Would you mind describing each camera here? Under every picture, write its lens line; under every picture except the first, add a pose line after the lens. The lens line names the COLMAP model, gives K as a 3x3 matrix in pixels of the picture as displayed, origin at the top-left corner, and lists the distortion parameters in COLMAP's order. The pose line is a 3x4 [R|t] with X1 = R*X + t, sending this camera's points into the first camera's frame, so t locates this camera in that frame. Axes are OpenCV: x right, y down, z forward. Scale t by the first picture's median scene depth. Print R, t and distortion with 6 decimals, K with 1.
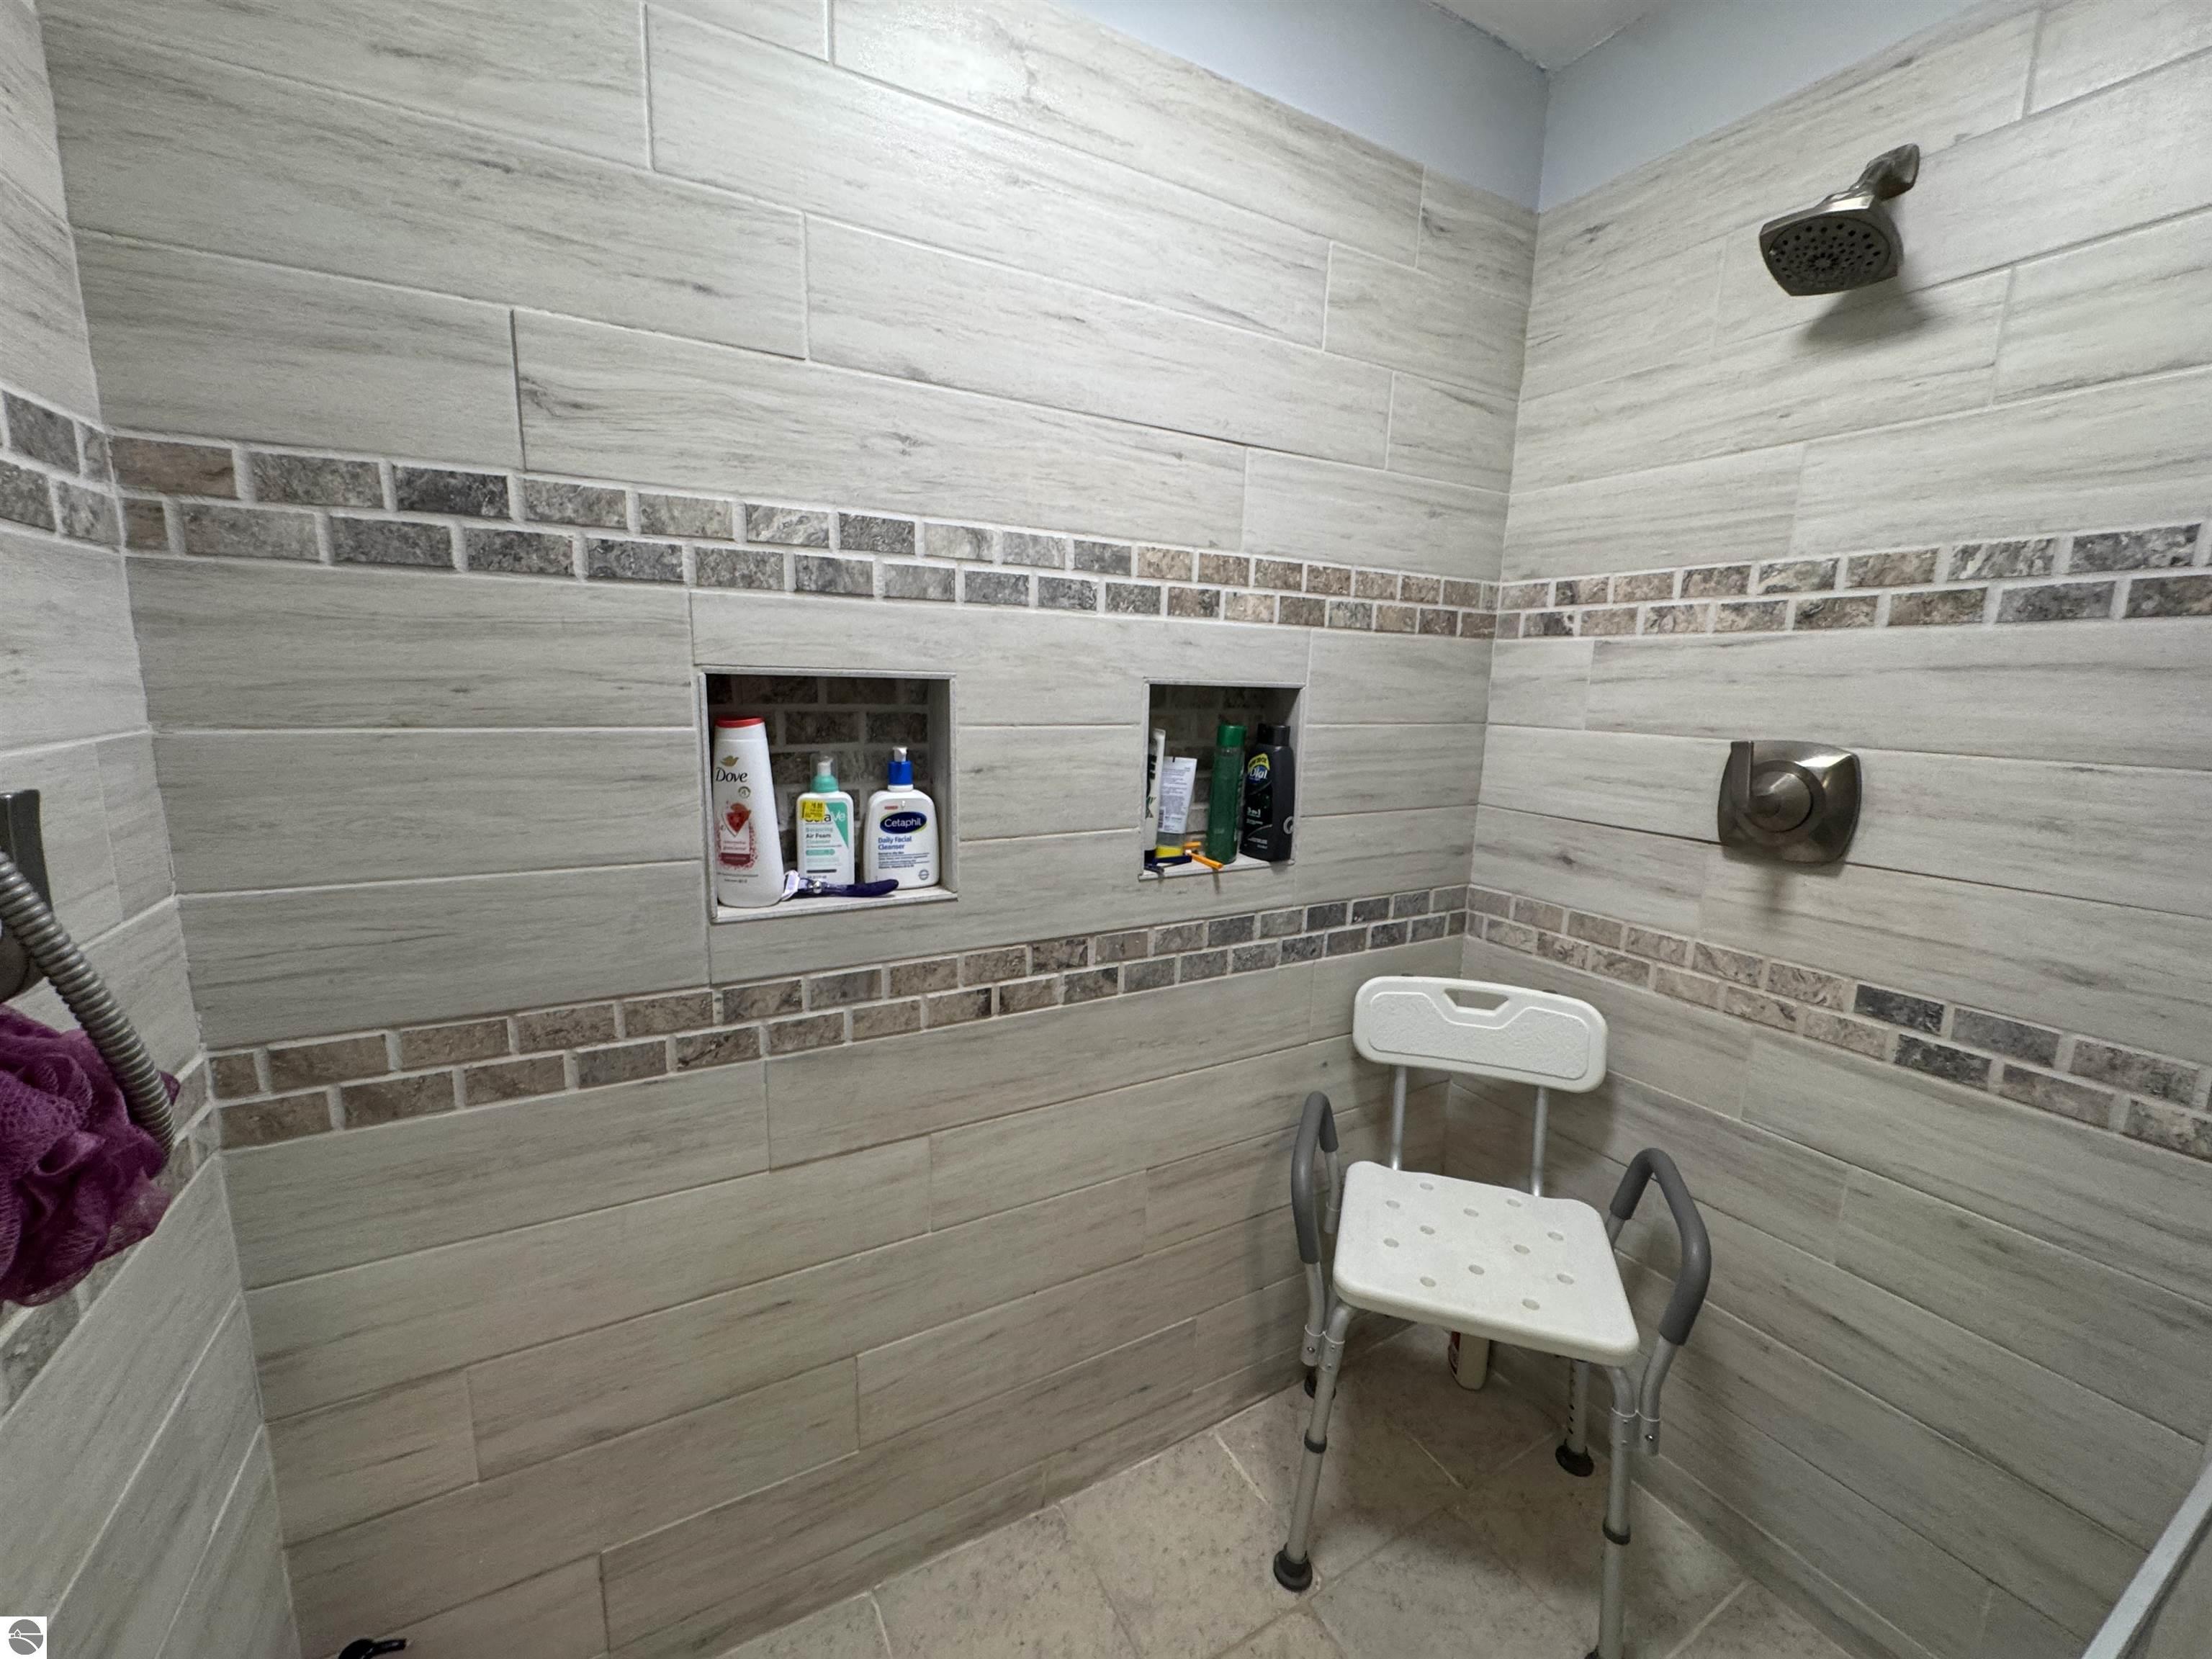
lens RADIAL K [[880.6, 0, 1101.8], [0, 880.6, 827.6], [0, 0, 1]] dist [-0.003338, 0.000385]
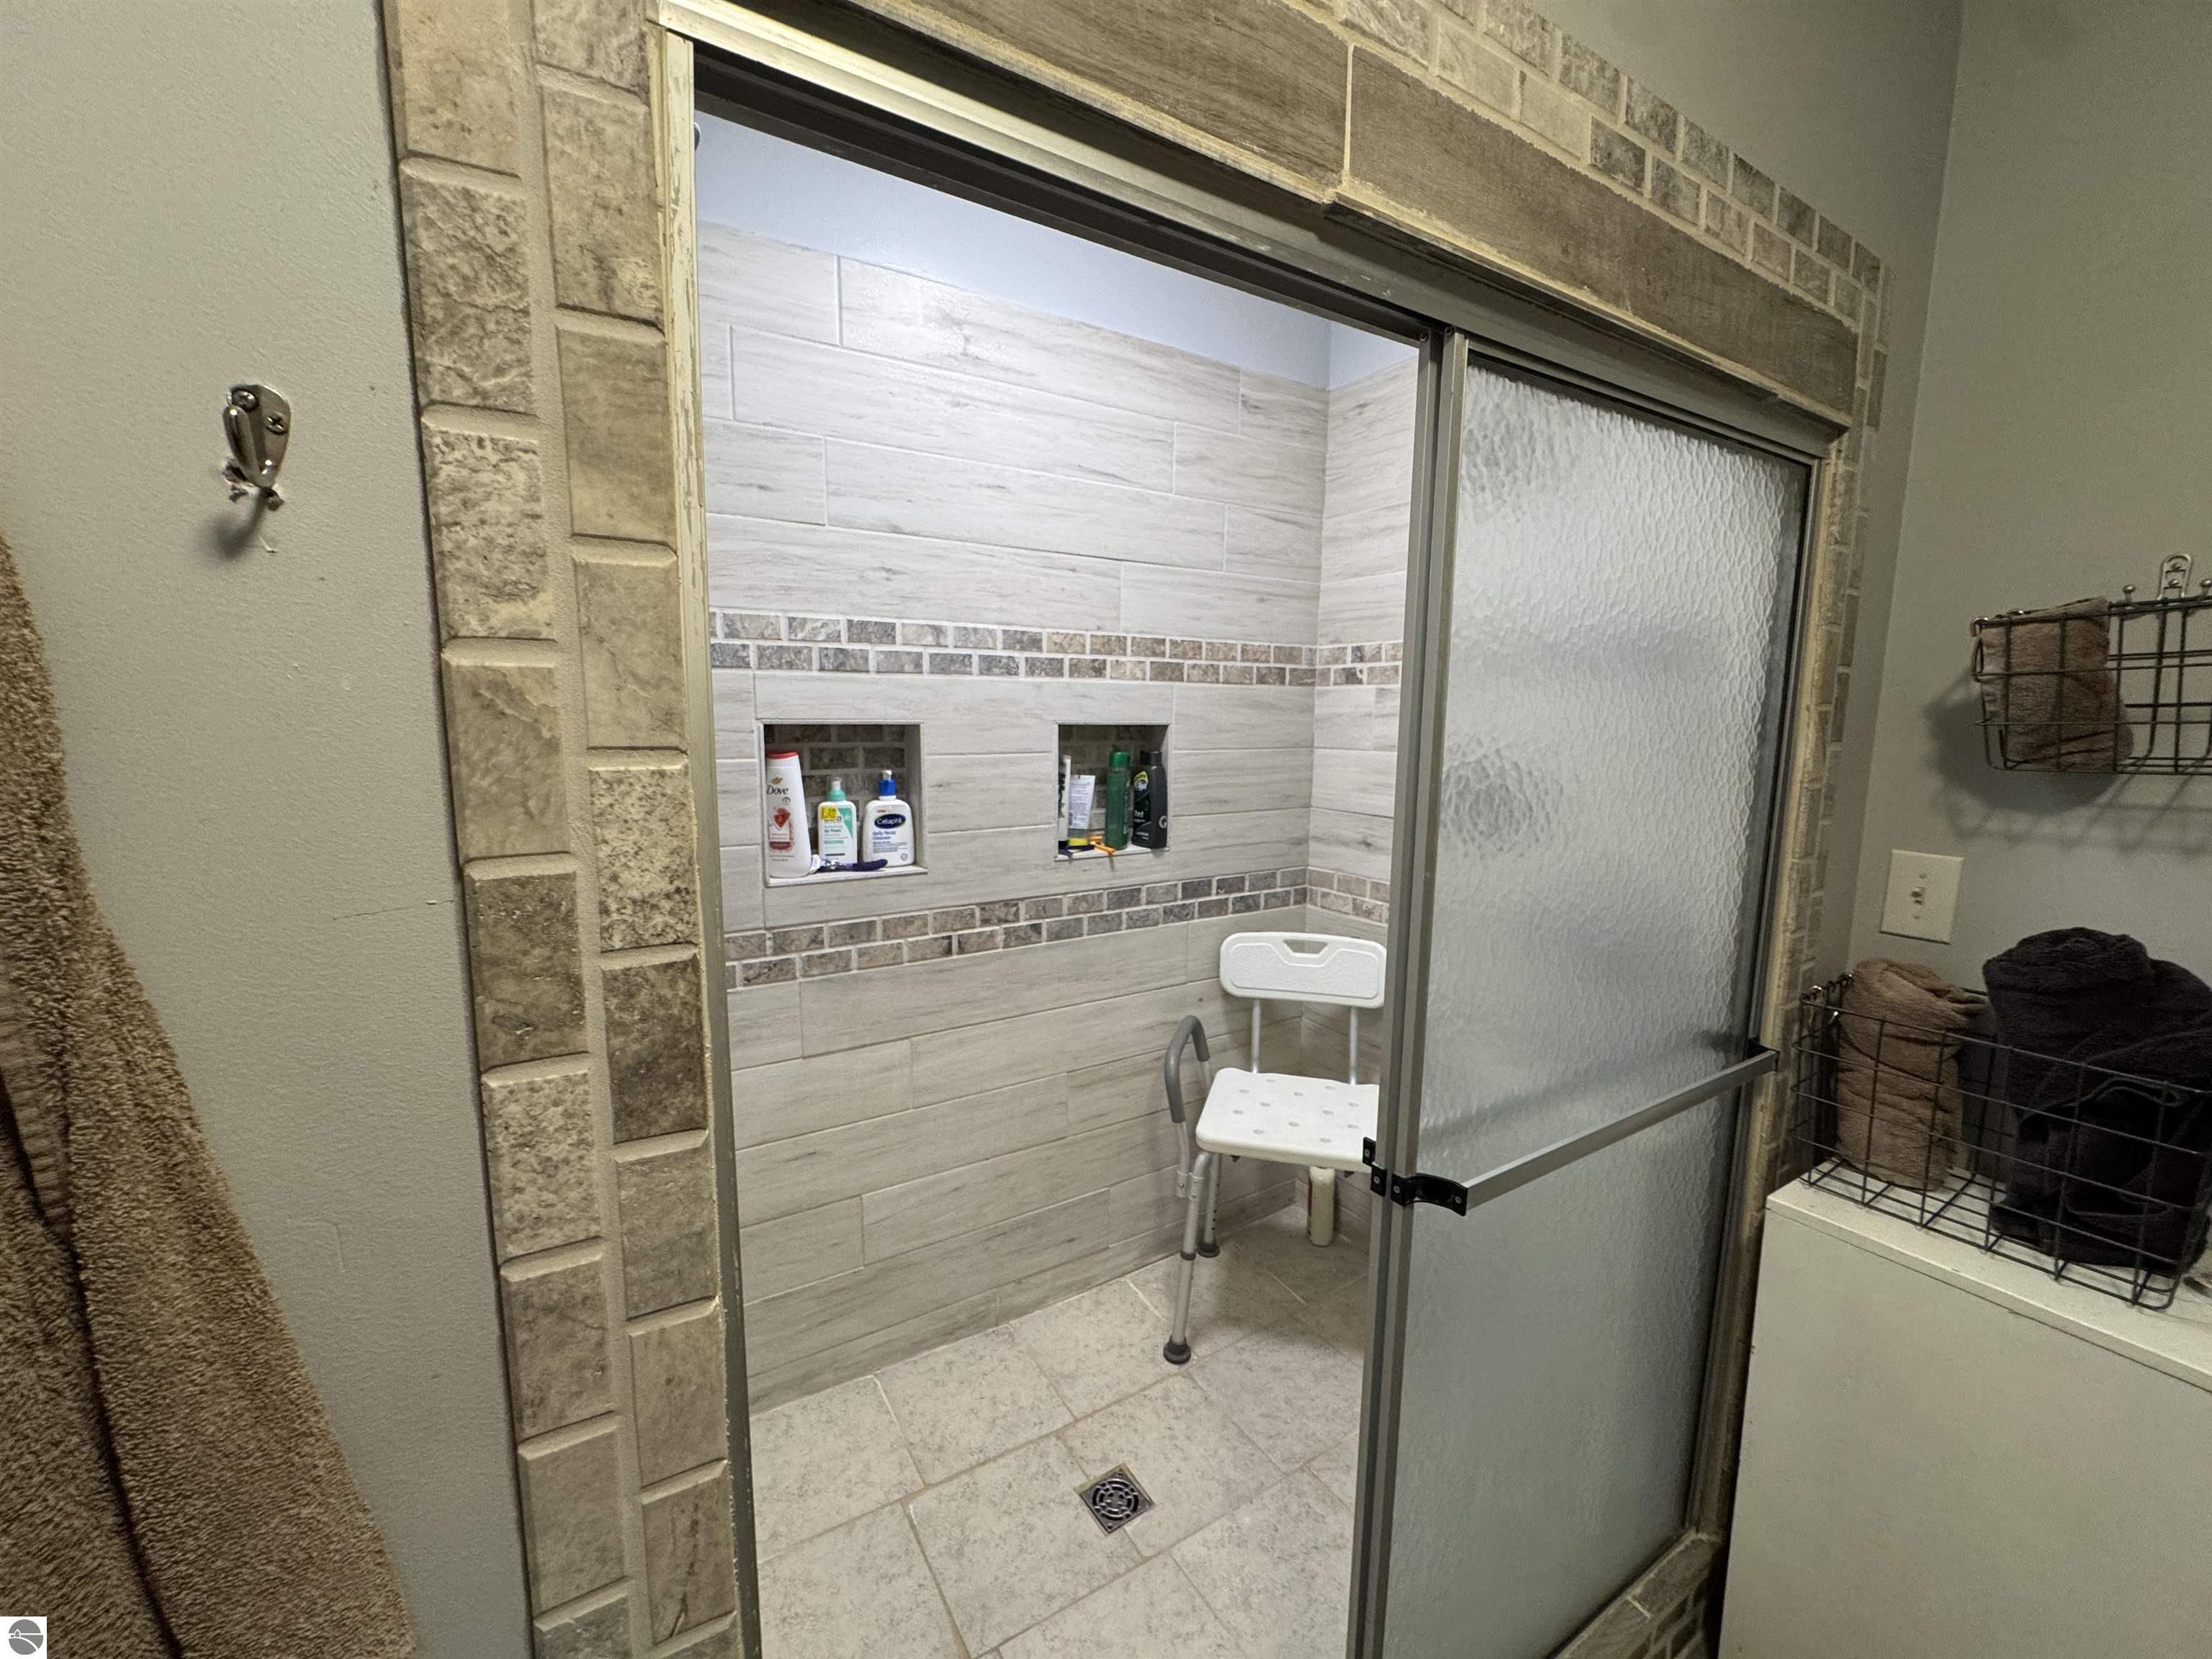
lens RADIAL K [[880.6, 0, 1101.8], [0, 880.6, 827.6], [0, 0, 1]] dist [-0.003338, 0.000385]
pose [[0.998779, -0.022991, 0.043723, 0.057652], [0.024605, 0.999022, -0.036729, 0.060308], [-0.042836, 0.037760, 0.998368, -0.434423]]
